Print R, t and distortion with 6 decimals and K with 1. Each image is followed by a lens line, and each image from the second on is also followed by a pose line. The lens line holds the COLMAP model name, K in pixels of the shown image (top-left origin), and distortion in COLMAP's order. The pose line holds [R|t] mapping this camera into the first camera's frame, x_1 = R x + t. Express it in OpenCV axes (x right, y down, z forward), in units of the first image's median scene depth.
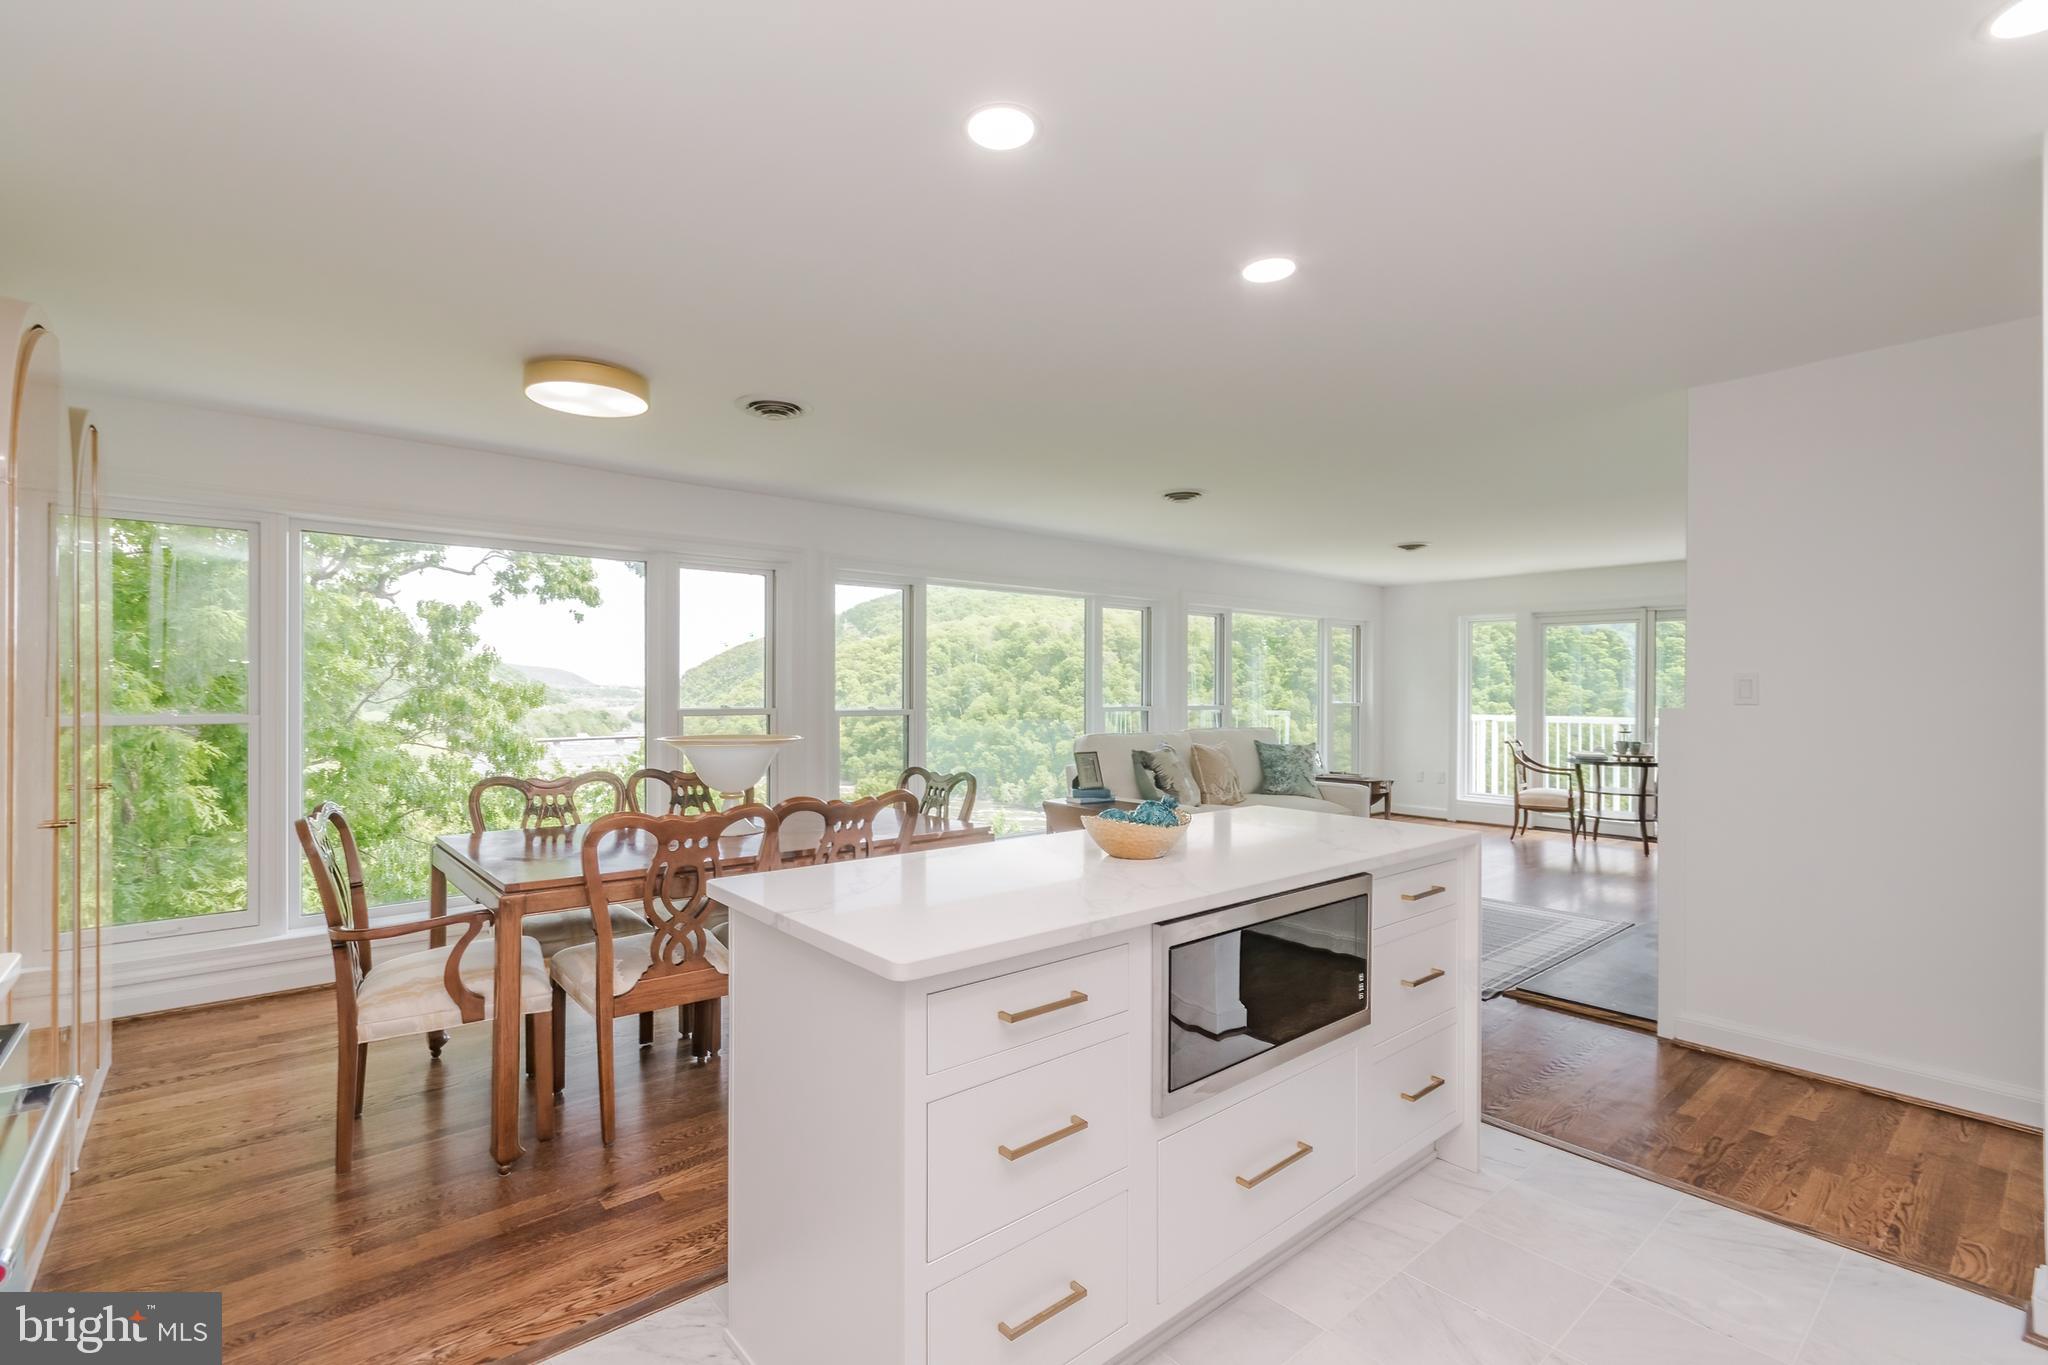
lens RADIAL K [[905.7, 0, 985.3], [0, 905.7, 715.6], [0, 0, 1]] dist [0.011654, -0.002041]
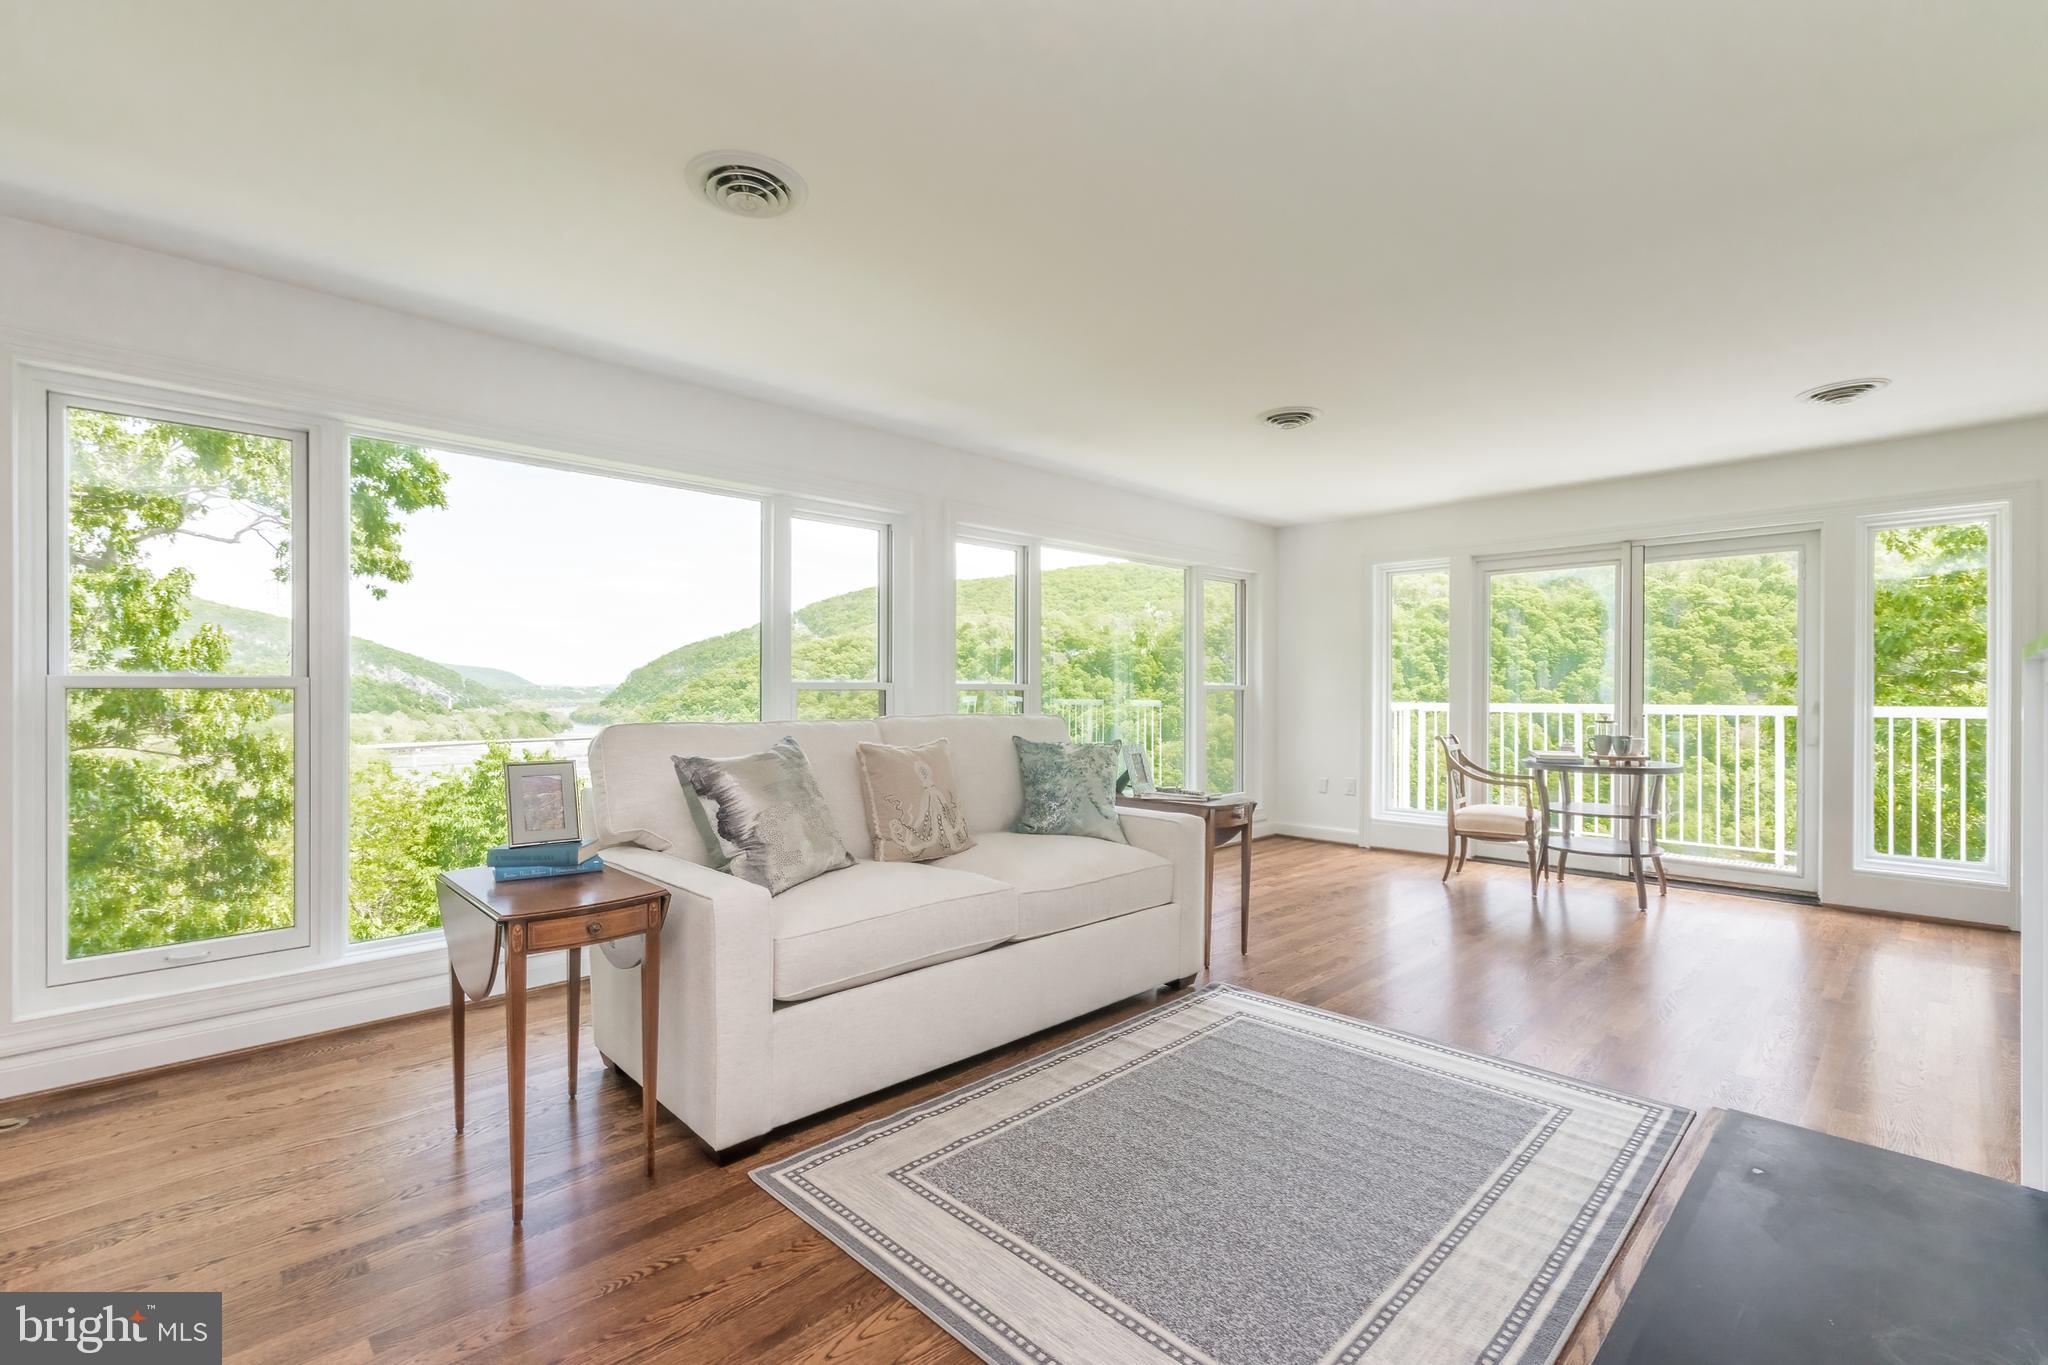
lens RADIAL K [[905.7, 0, 1018.7], [0, 905.7, 717.5], [0, 0, 1]] dist [0.011654, -0.002041]
pose [[0.995869, -0.002556, 0.090762, 0.205858], [0.002417, 0.999996, 0.001637, 0.012444], [-0.090766, -0.001411, 0.995871, 0.362981]]
